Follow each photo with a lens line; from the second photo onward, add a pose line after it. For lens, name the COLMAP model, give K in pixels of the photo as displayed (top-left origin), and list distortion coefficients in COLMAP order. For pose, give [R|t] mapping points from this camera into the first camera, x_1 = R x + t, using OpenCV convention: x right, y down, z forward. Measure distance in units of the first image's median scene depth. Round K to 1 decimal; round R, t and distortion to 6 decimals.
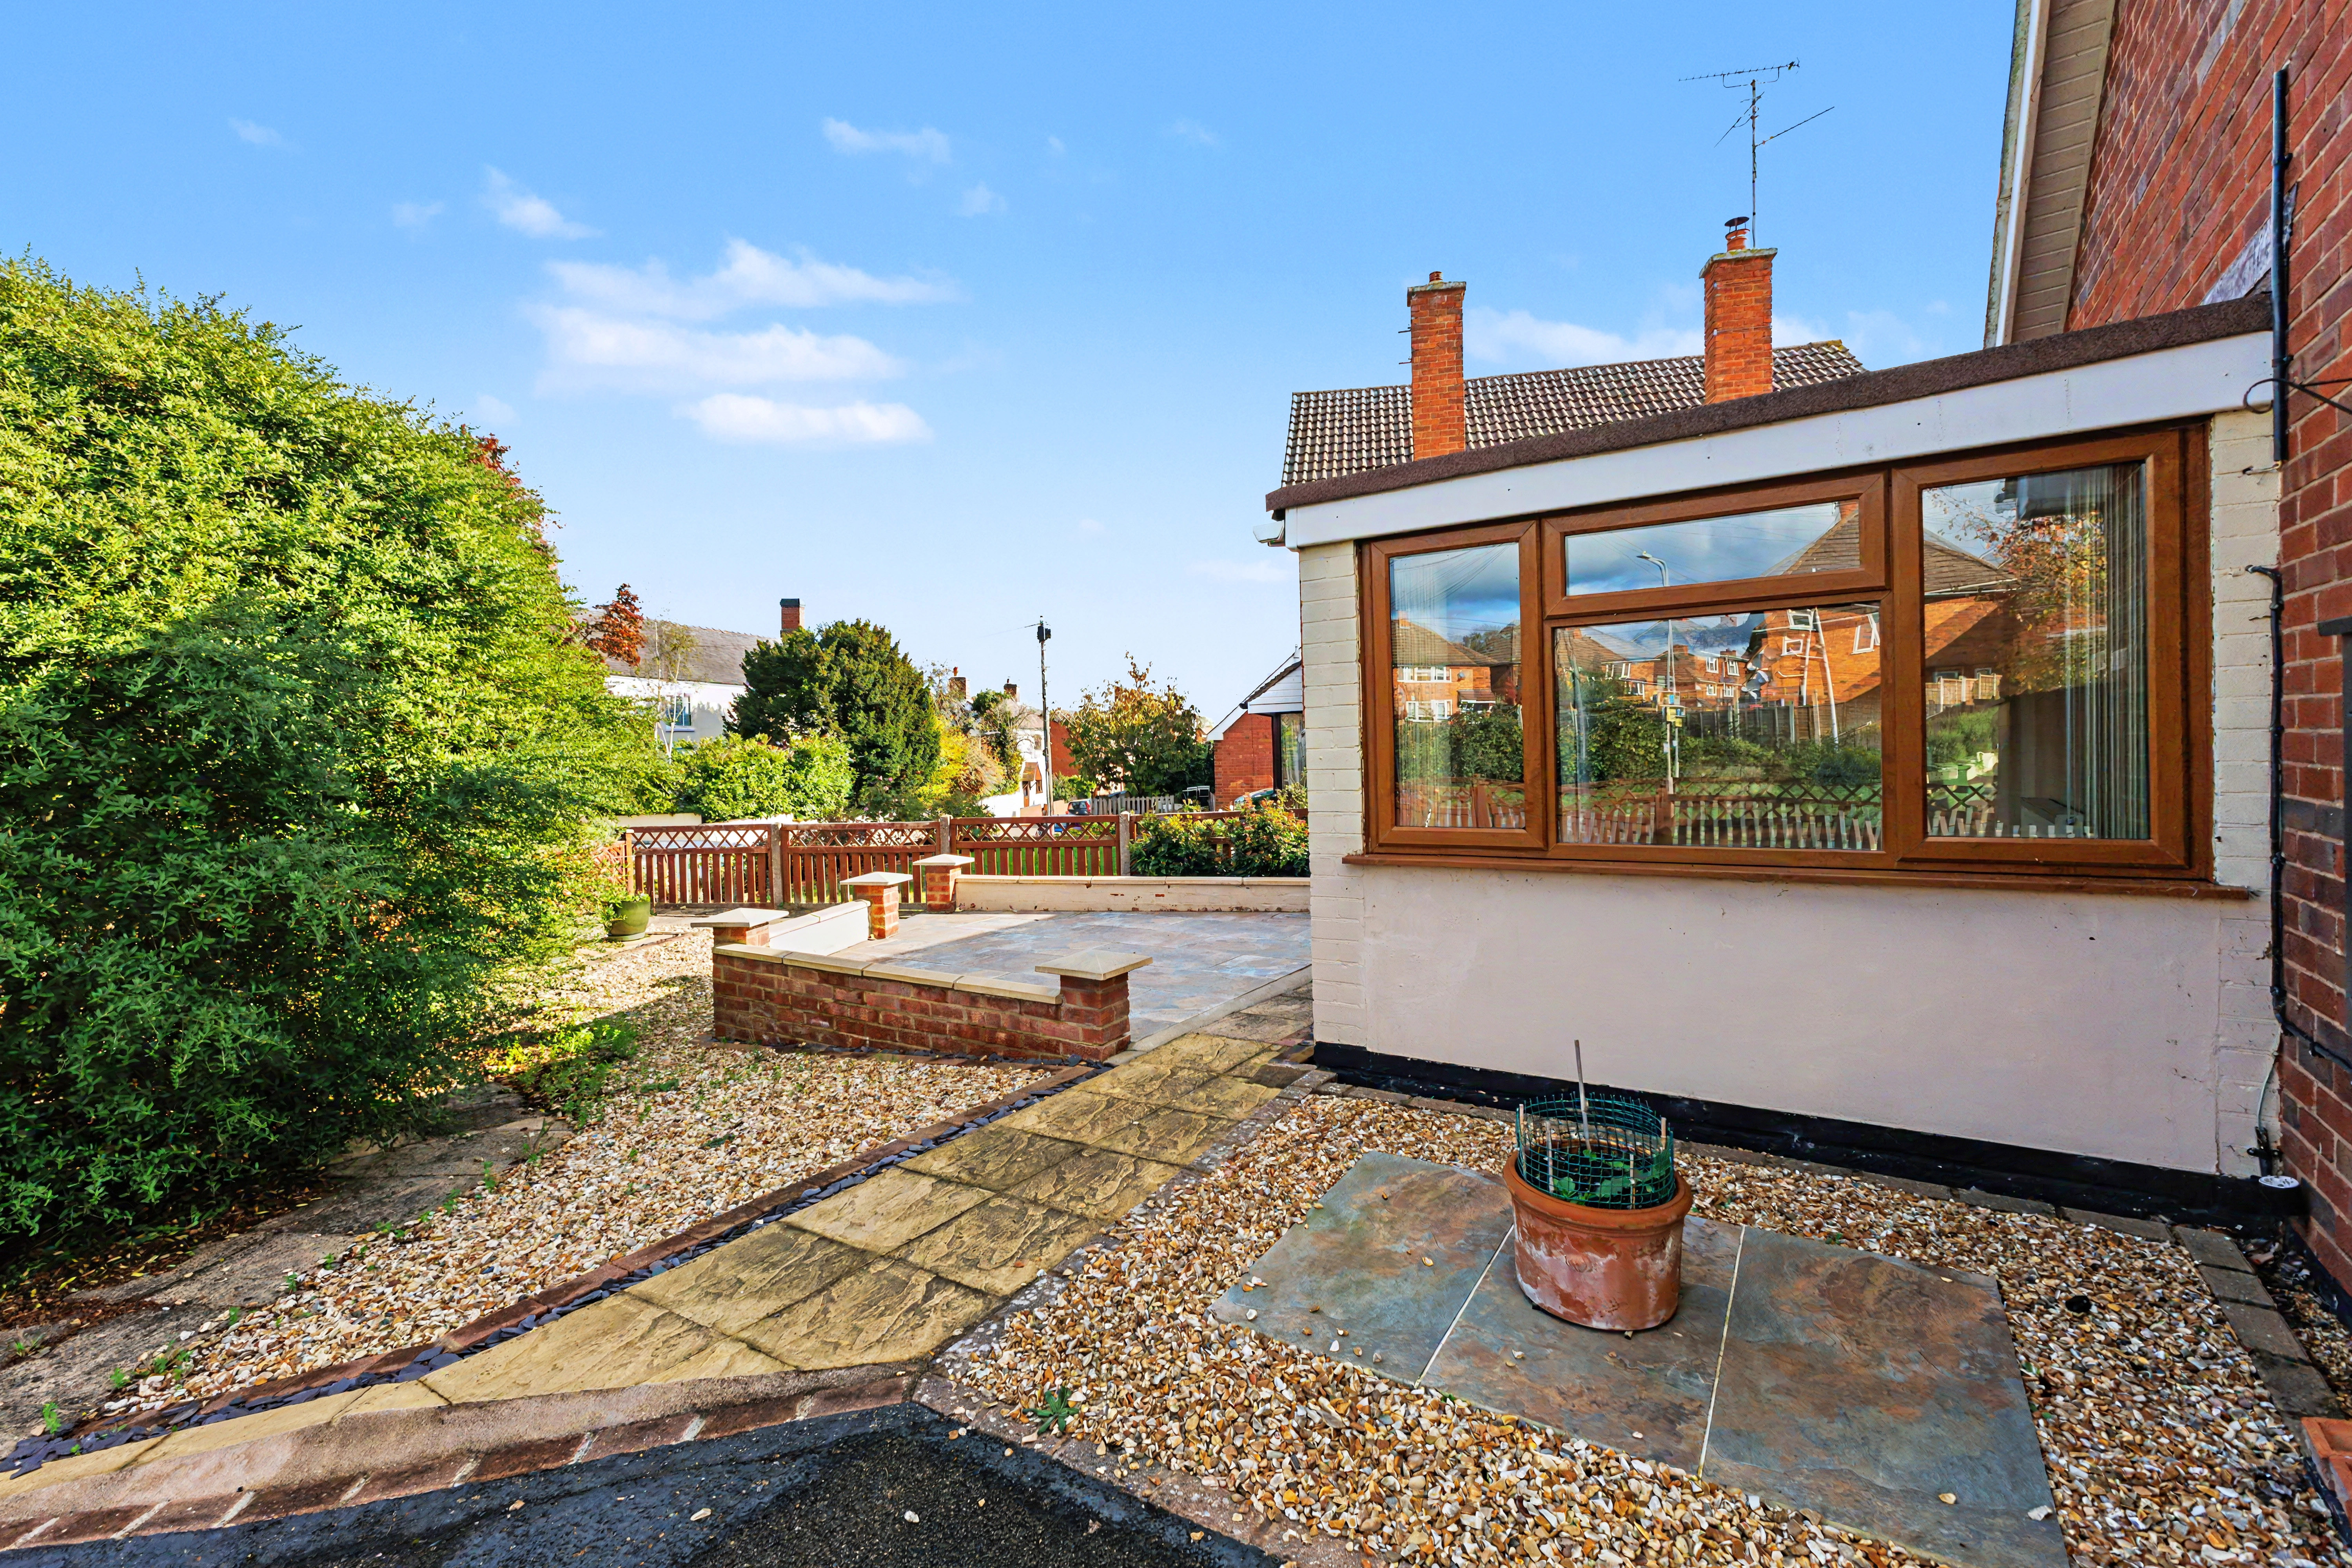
lens RADIAL K [[1042.5, 0, 1184.1], [0, 1042.5, 761.8], [0, 0, 1]] dist [0.002492, 0.000200]
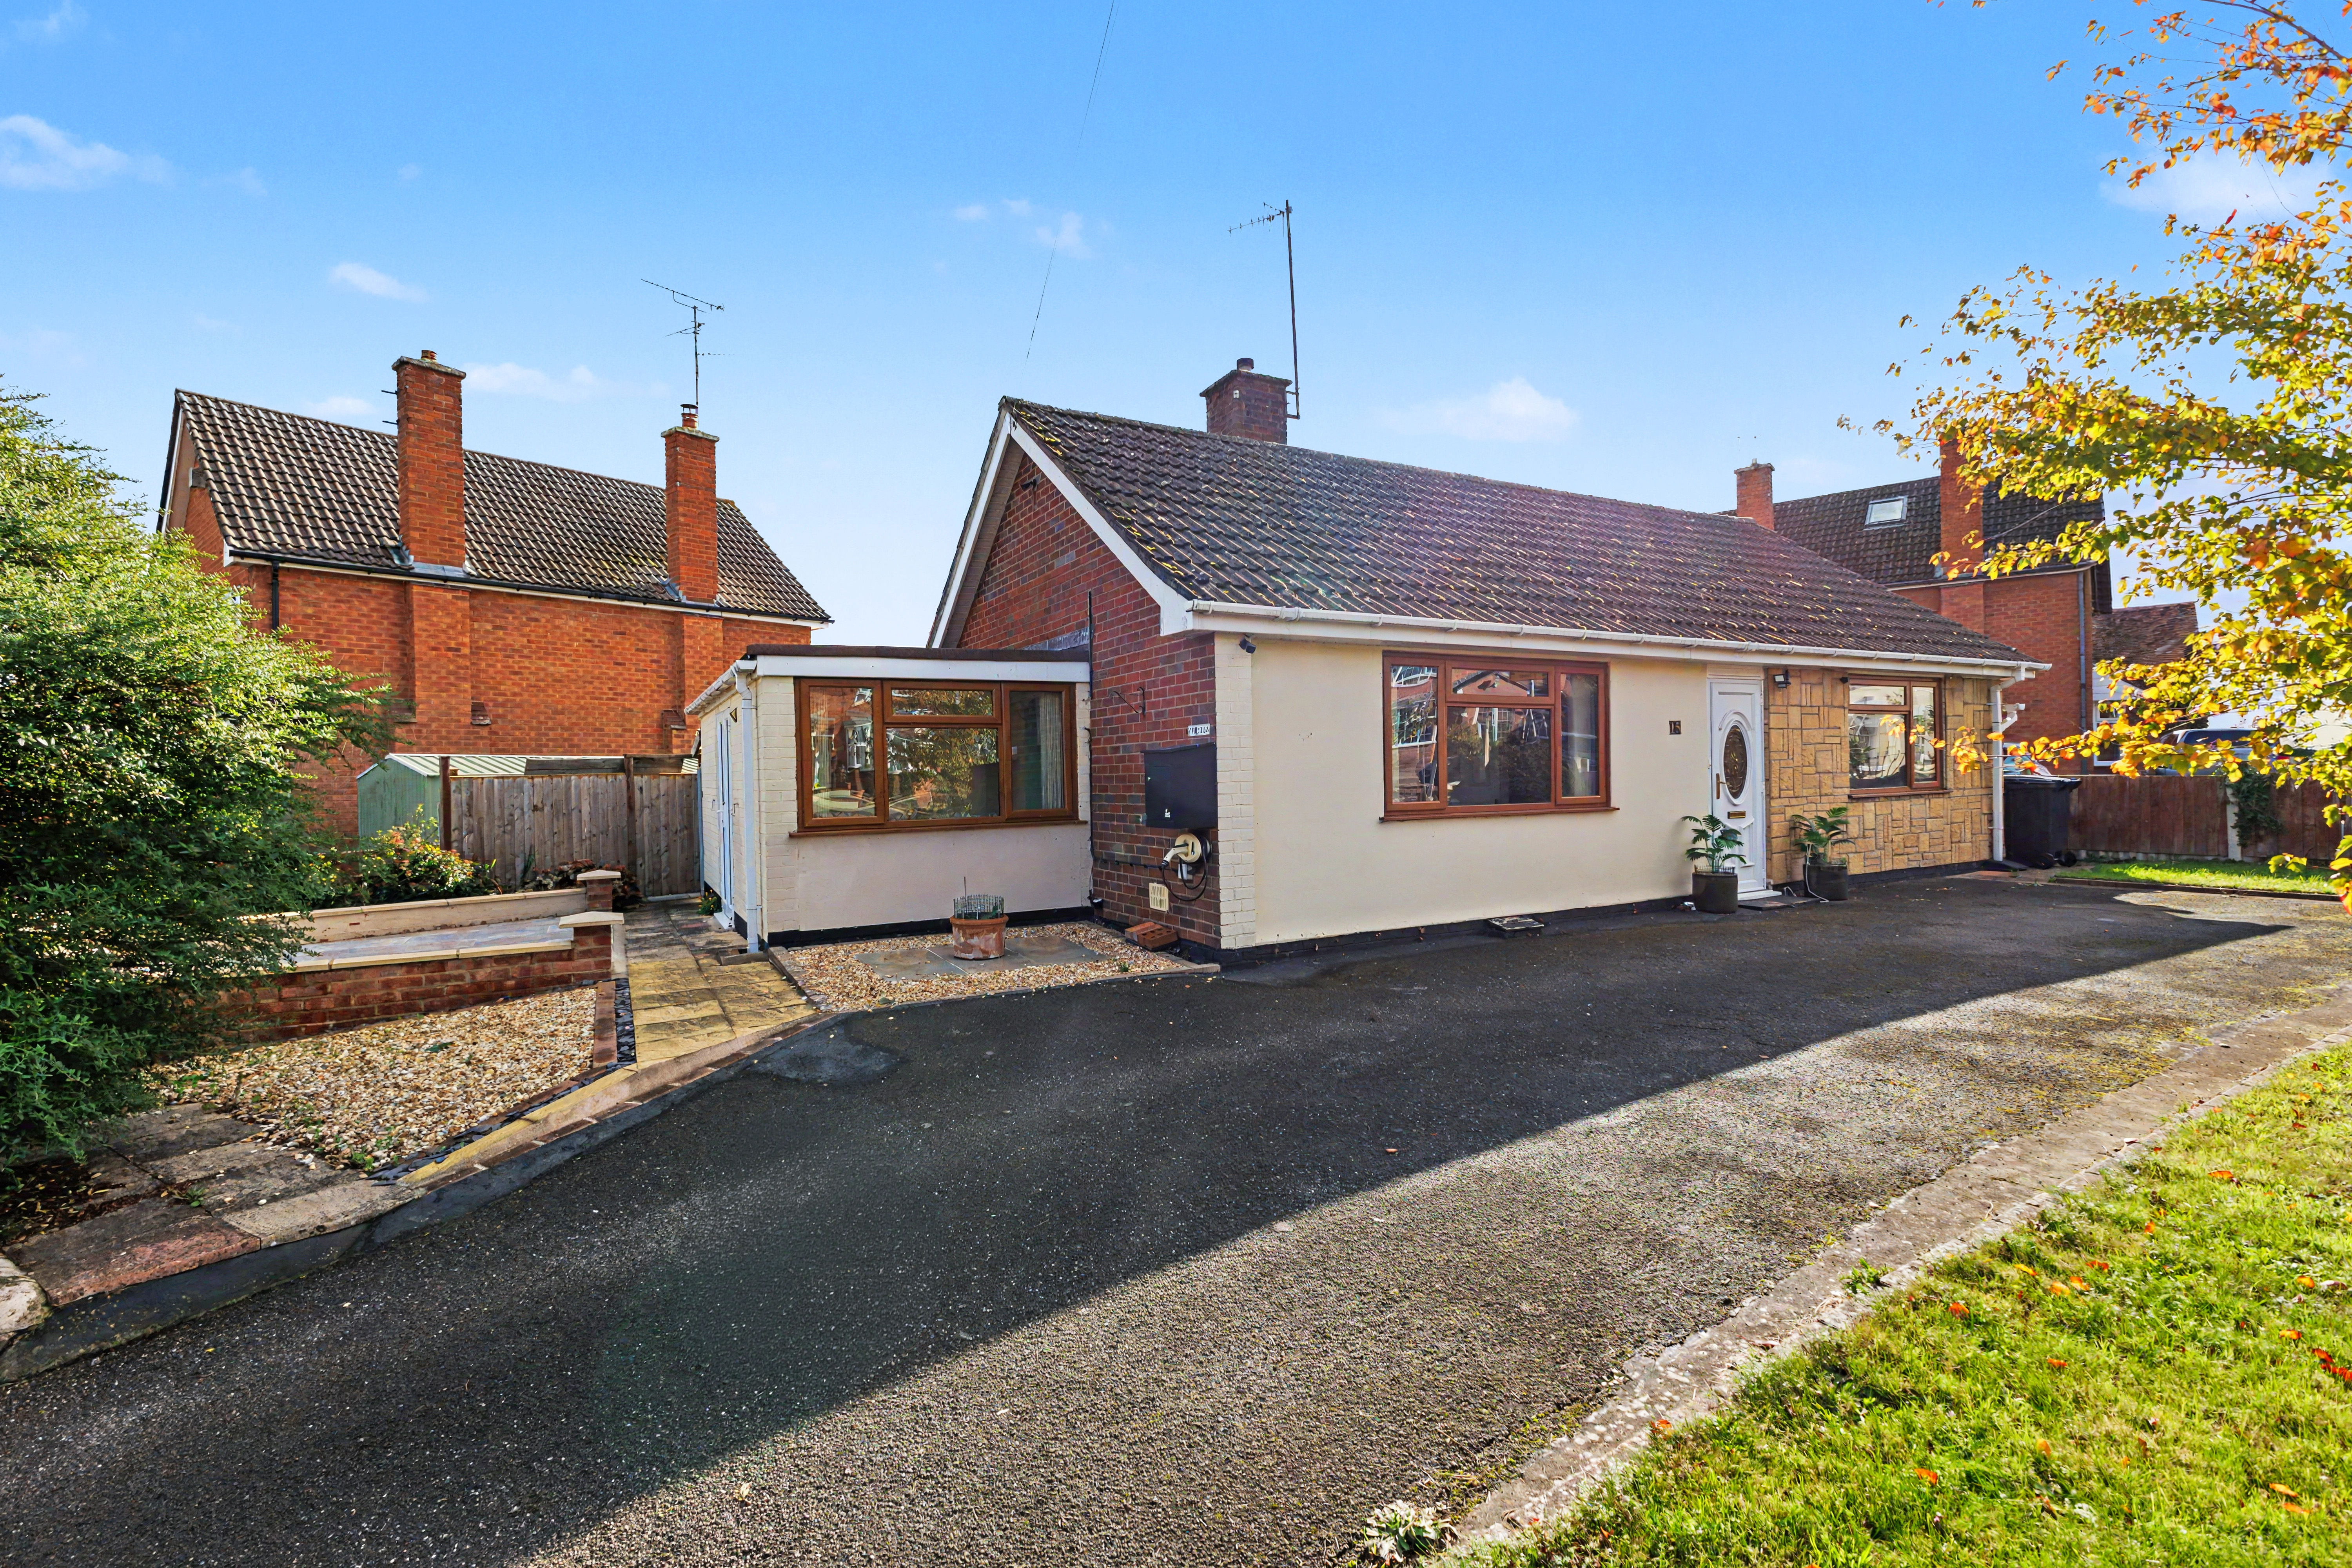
lens RADIAL K [[1010.8, 0, 1172.7], [0, 1010.8, 781.3], [0, 0, 1]] dist [0.002961, 0.000285]
pose [[0.474690, 0.012881, 0.880059, -1.319401], [0.022506, 0.999388, -0.026767, 0.063290], [-0.879865, 0.032513, 0.474110, -0.619316]]
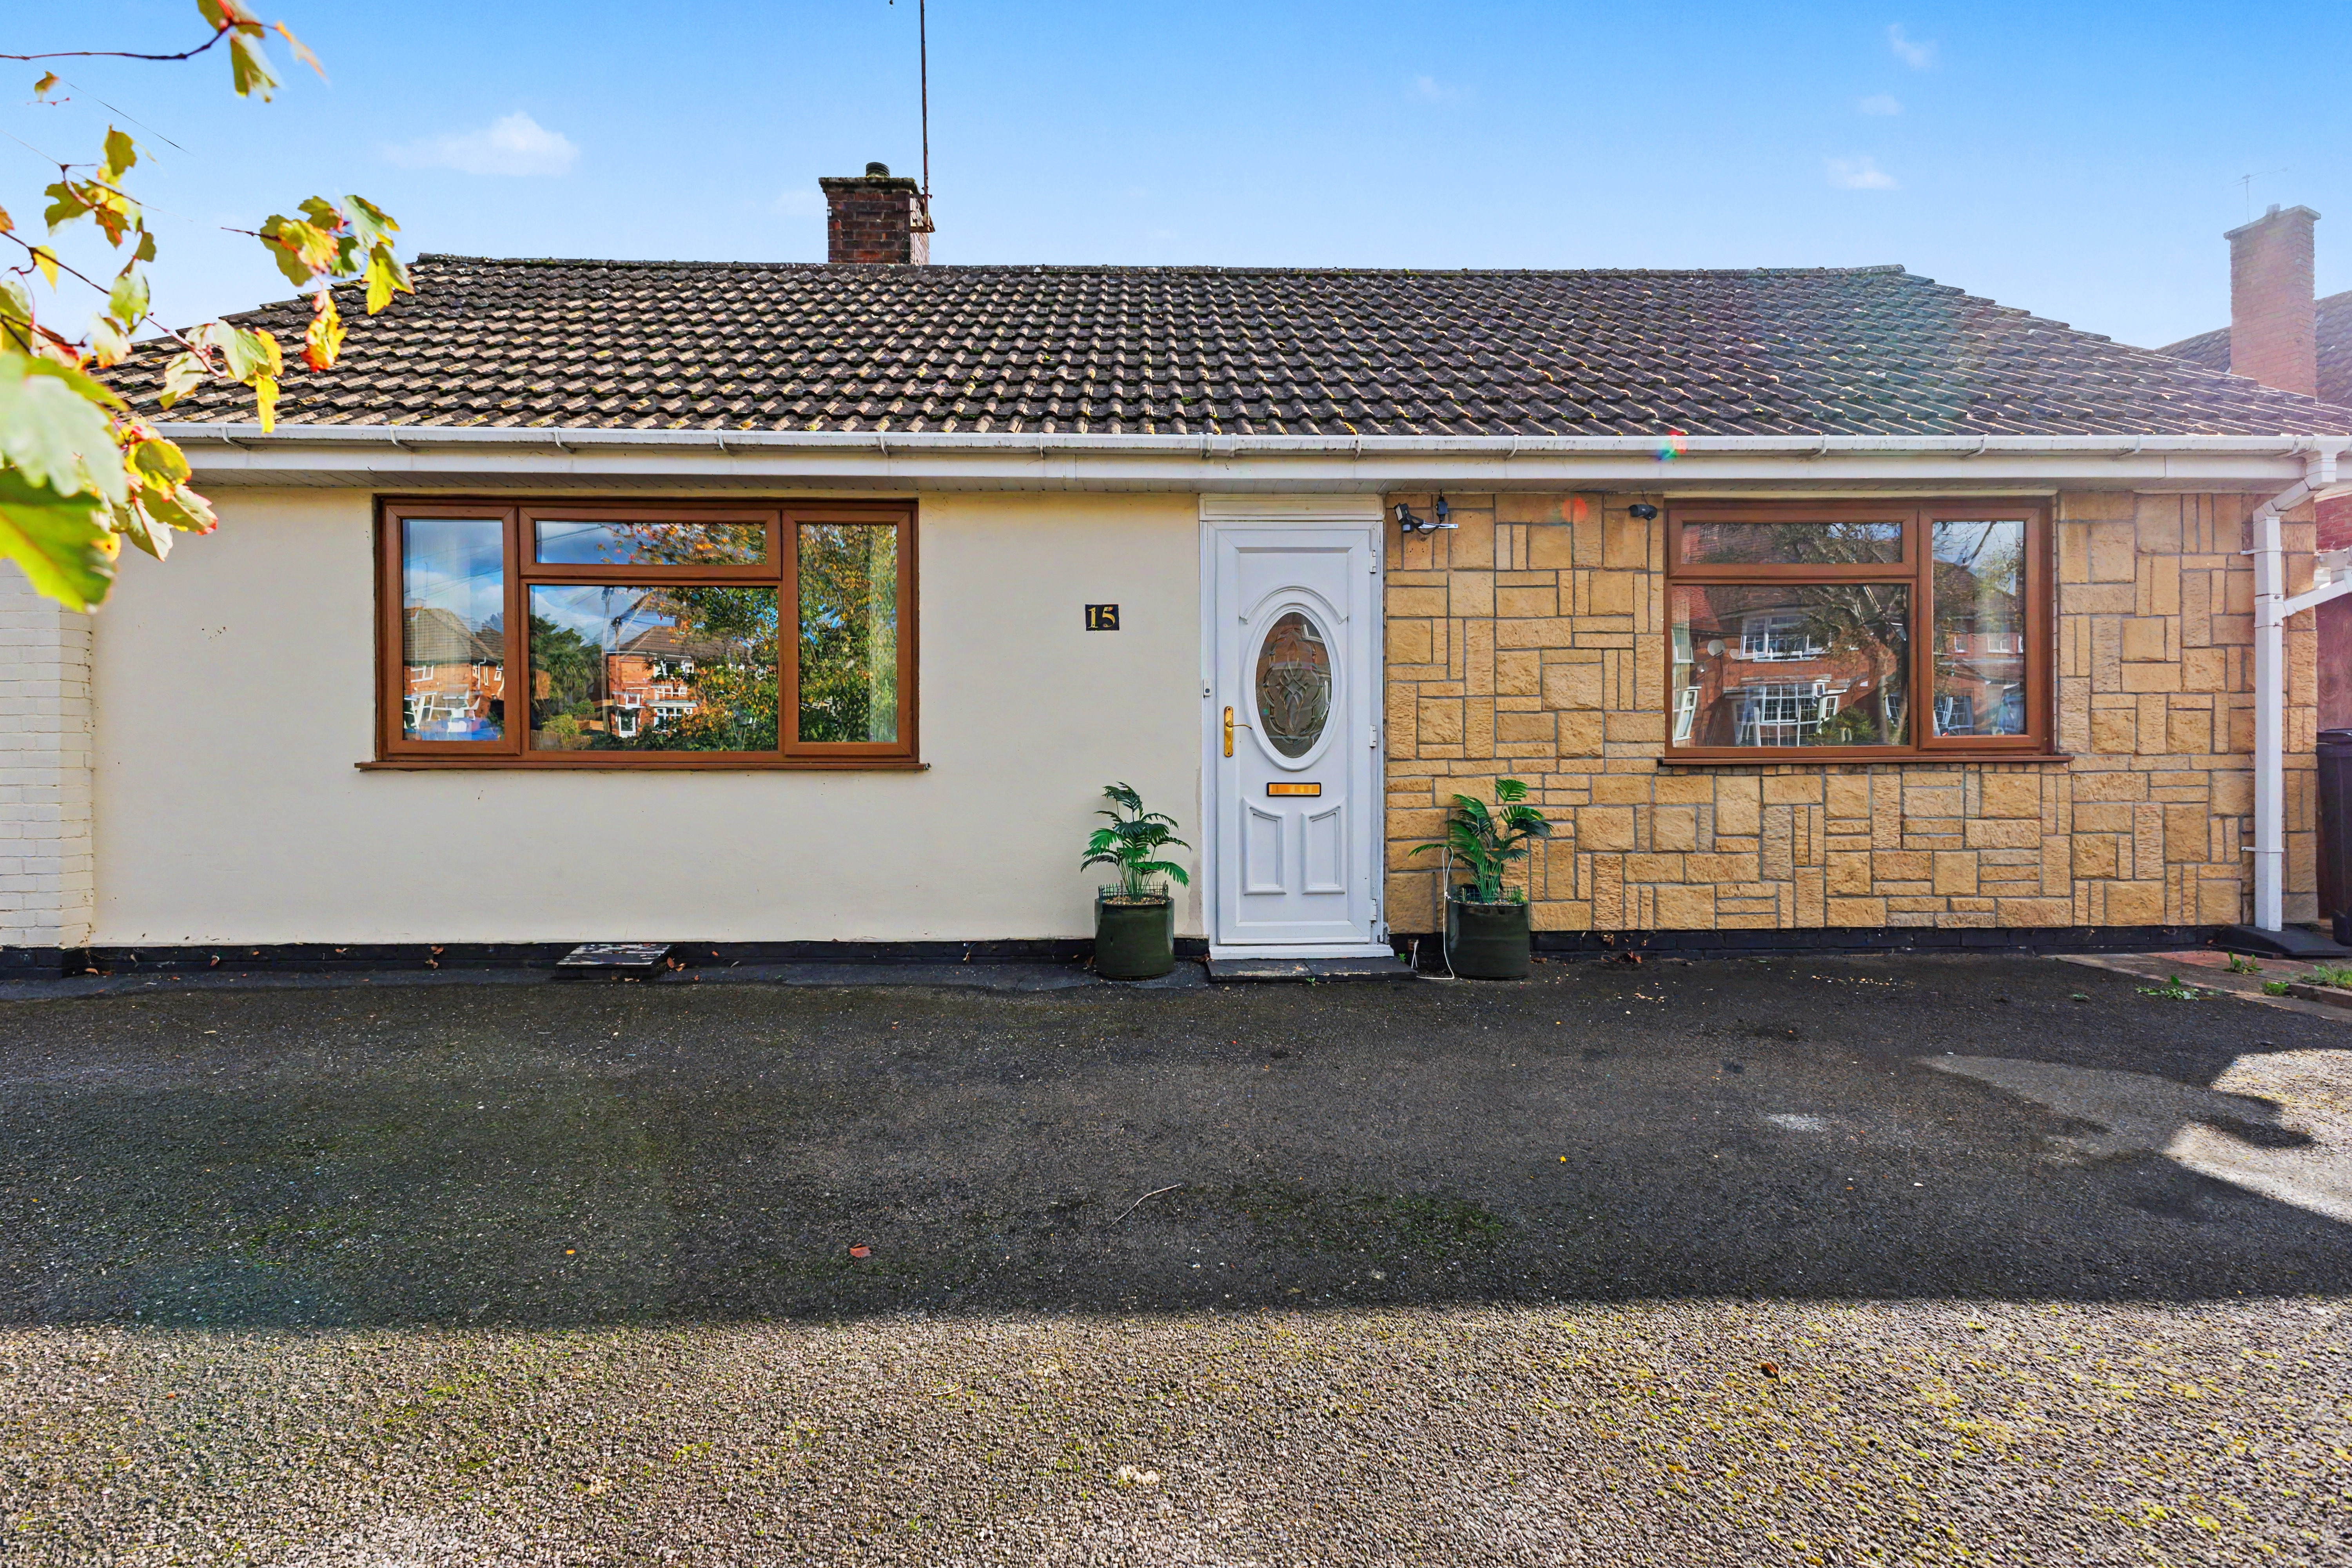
lens RADIAL K [[1010.8, 0, 1172.7], [0, 1010.8, 781.3], [0, 0, 1]] dist [0.002961, 0.000285]
pose [[0.815363, 0.016637, 0.578711, 0.967092], [-0.010017, 0.999843, -0.014631, 0.128988], [-0.578864, 0.006133, 0.815401, -1.728691]]
